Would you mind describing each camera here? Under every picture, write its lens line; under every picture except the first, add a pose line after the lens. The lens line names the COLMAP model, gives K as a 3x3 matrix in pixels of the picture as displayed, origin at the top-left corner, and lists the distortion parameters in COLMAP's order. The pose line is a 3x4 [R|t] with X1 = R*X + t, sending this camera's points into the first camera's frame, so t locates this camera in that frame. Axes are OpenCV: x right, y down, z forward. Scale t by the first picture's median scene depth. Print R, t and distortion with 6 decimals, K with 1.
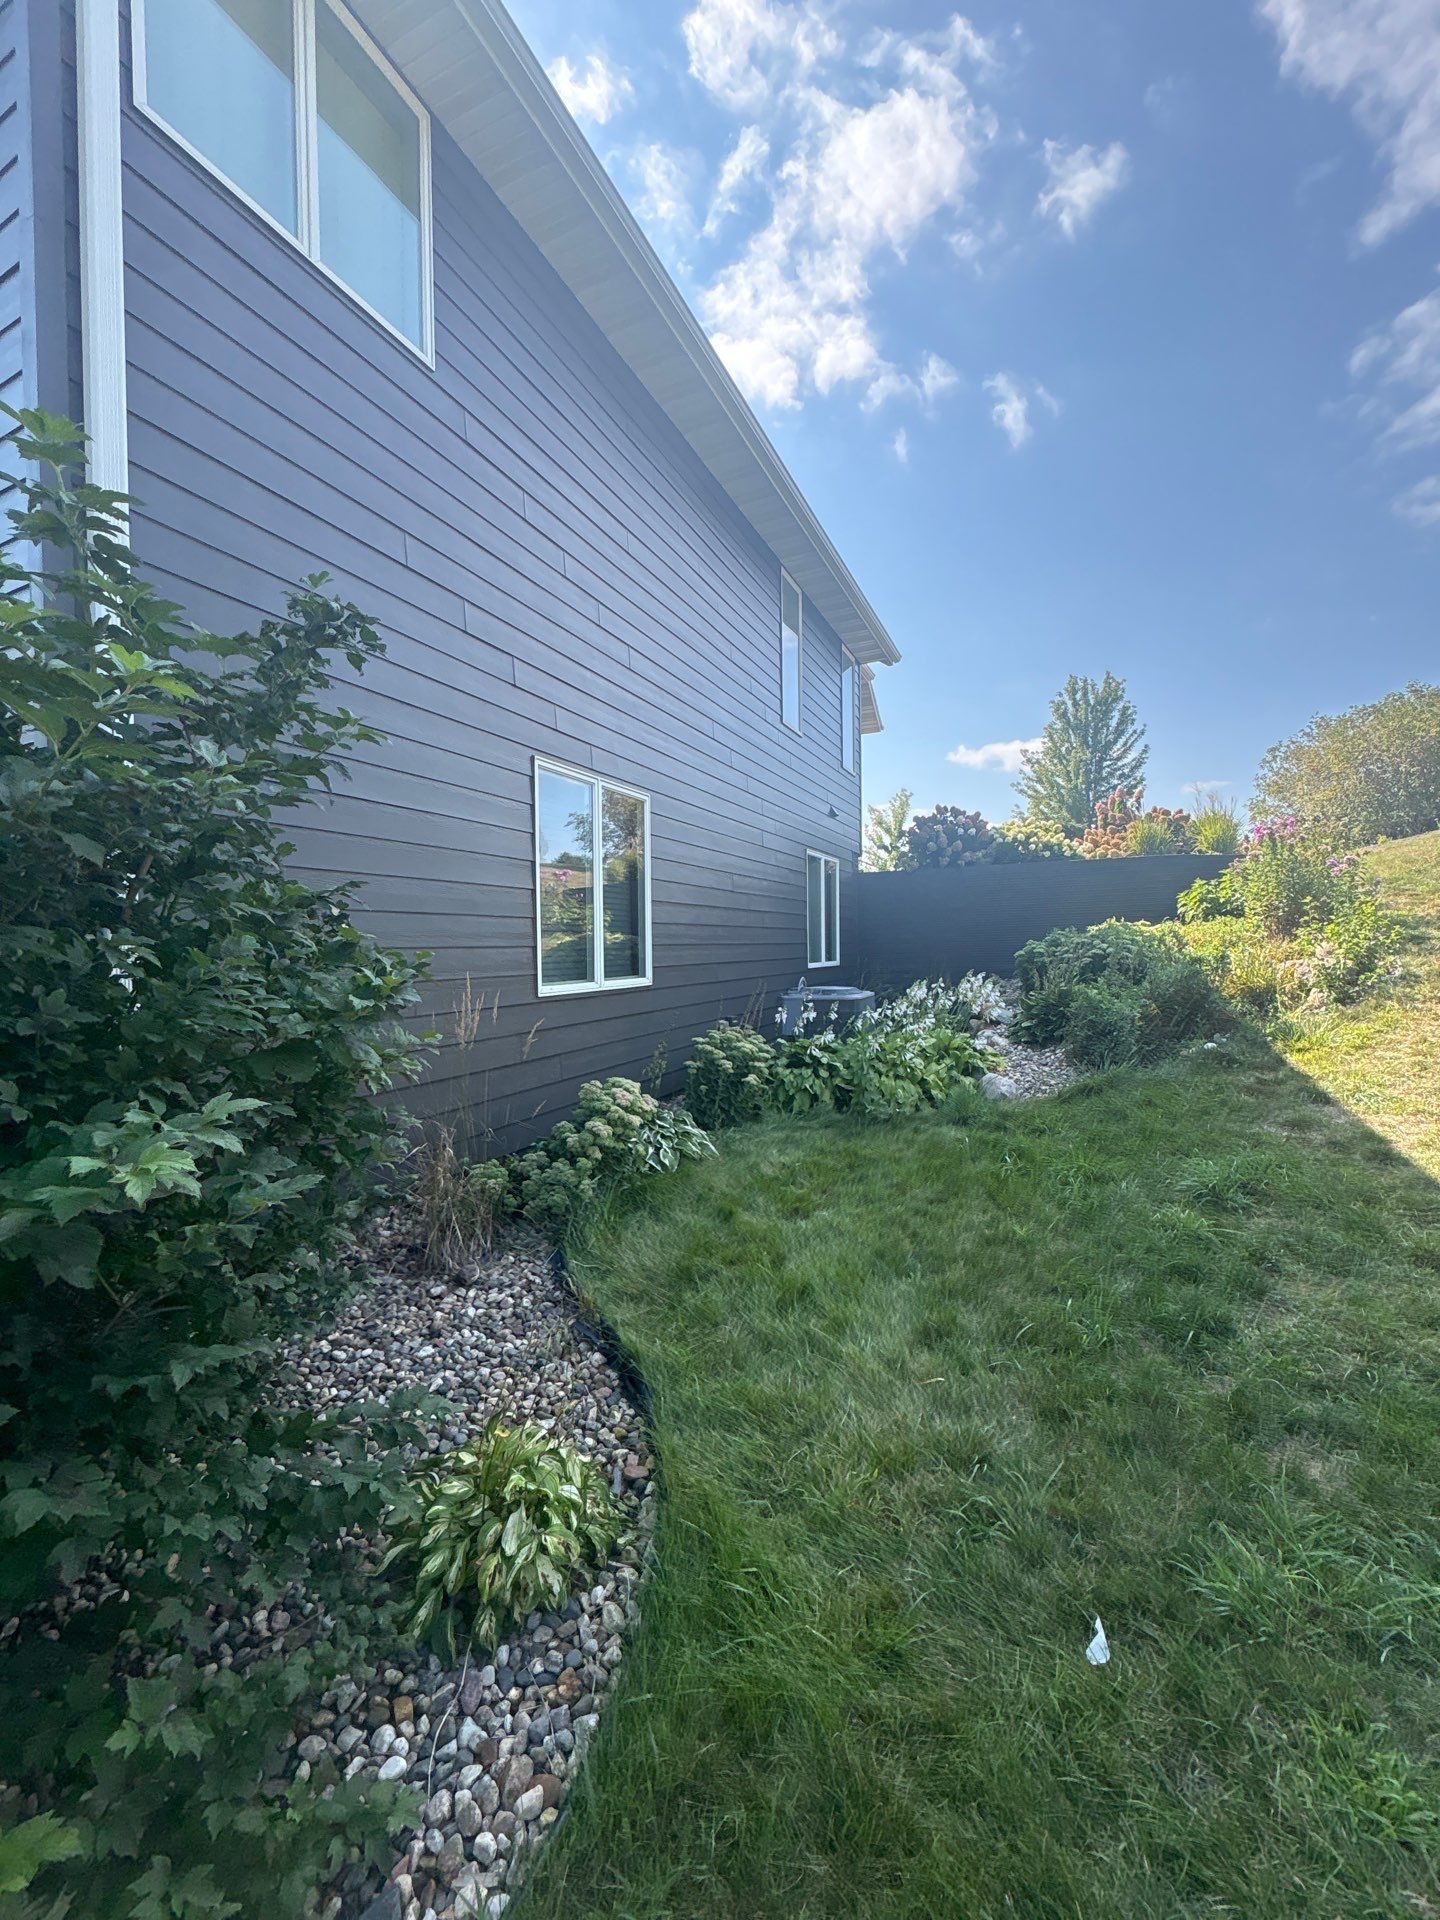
lens RADIAL K [[798.4, 0, 701.8], [0, 798.4, 941.3], [0, 0, 1]] dist [-0.001216, 0.002360]
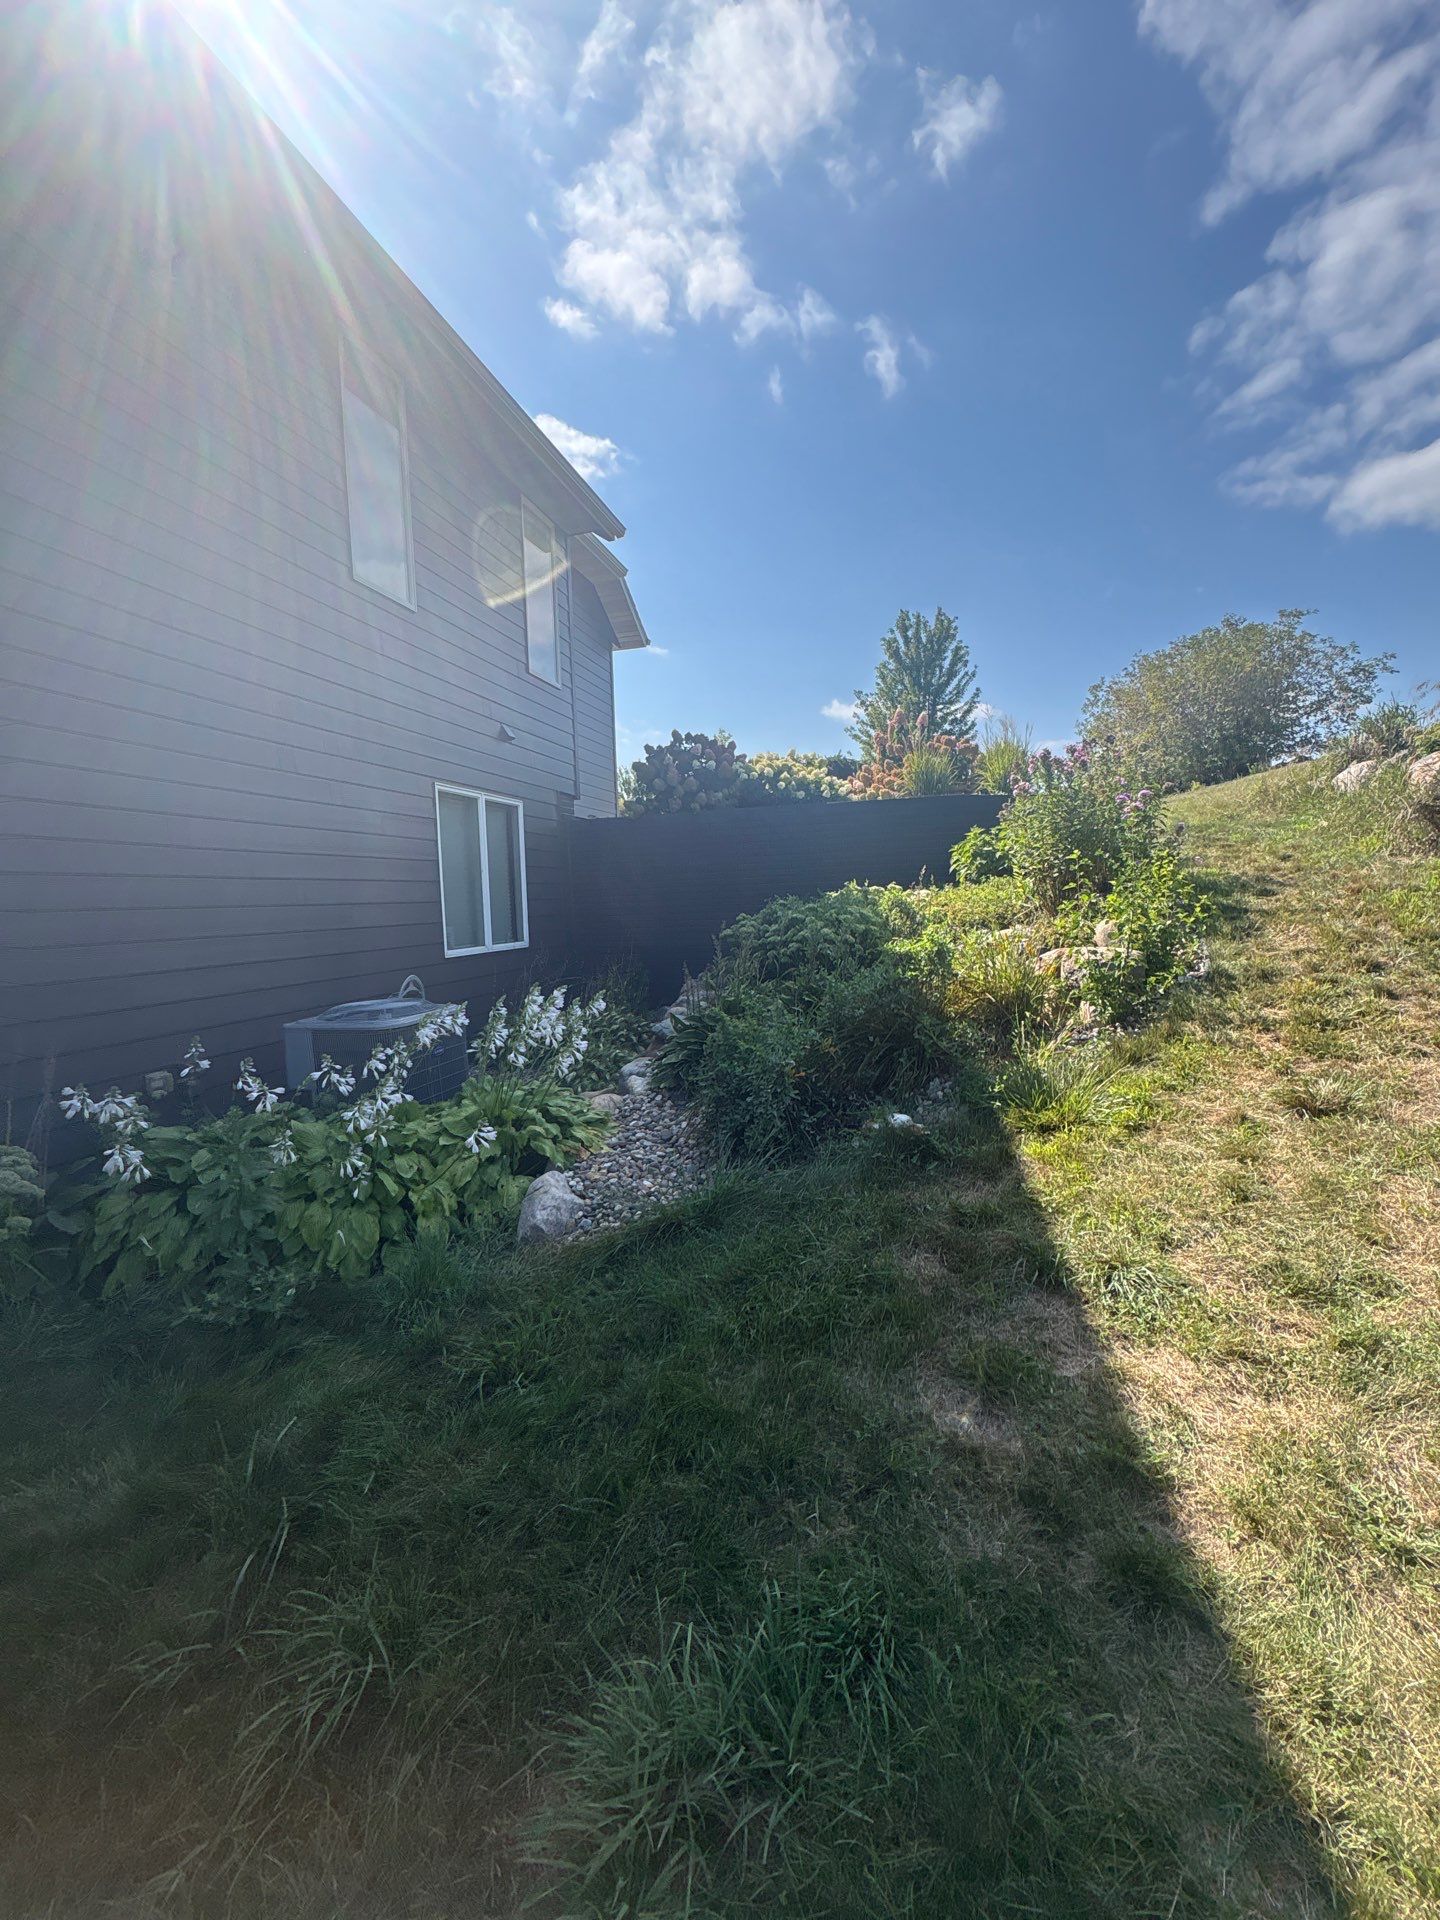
lens RADIAL K [[760.7, 0, 716.1], [0, 760.7, 964.9], [0, 0, 1]] dist [-0.000245, -0.000279]
pose [[0.988971, -0.028848, 0.145272, 0.158518], [0.015025, 0.995329, 0.095363, -0.011570], [-0.147344, -0.092129, 0.984785, 0.182935]]
